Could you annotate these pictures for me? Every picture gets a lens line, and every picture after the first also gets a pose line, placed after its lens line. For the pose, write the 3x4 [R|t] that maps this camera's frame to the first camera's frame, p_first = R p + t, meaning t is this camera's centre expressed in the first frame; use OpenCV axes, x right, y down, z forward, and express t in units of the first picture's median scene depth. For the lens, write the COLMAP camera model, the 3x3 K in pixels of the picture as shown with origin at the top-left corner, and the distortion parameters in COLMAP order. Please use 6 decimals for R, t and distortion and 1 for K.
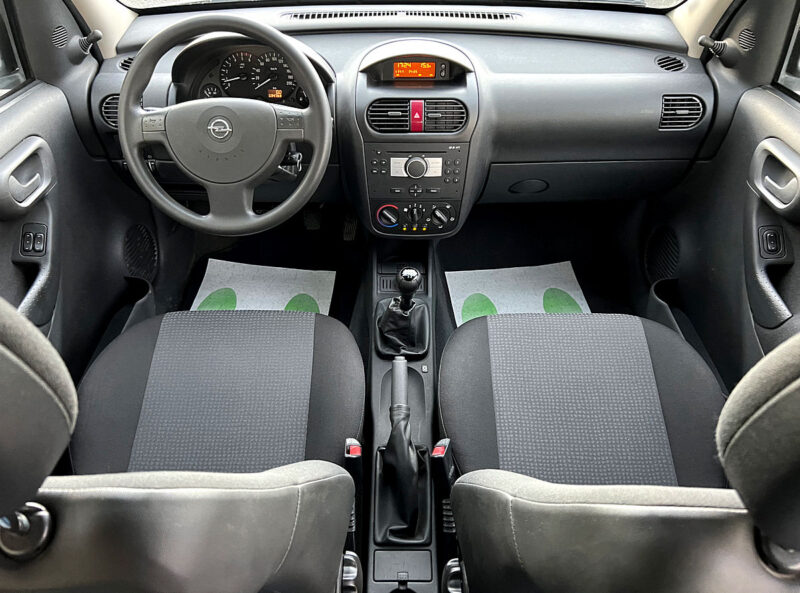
lens RADIAL K [[607.3, 0, 393.4], [0, 607.3, 299.8], [0, 0, 1]] dist [0.068877, -0.053911]
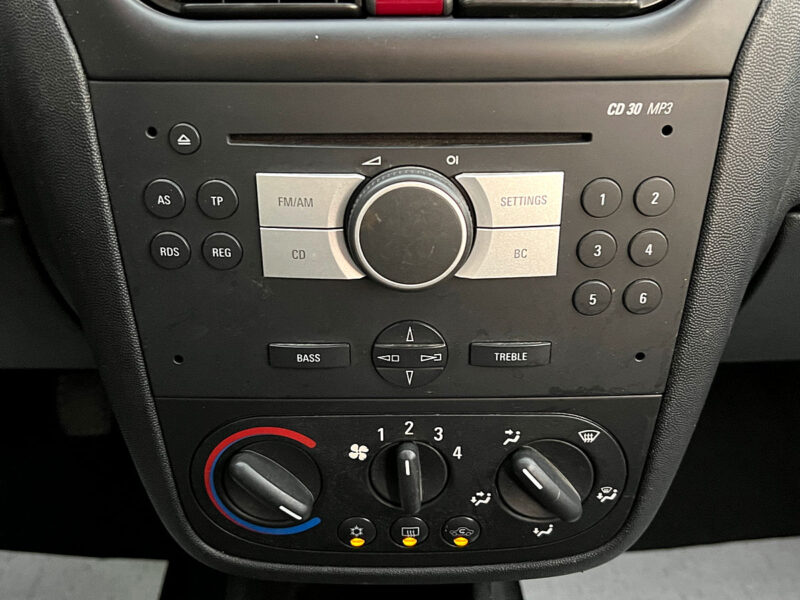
lens RADIAL K [[860.2, 0, 401.5], [0, 860.2, 312.3], [0, 0, 1]] dist [0.047102, 0.000000]
pose [[0.999985, -0.005508, 0.000548, 0.034365], [0.005533, 0.991906, -0.126858, -0.162176], [0.000155, 0.126859, 0.991921, 0.758417]]
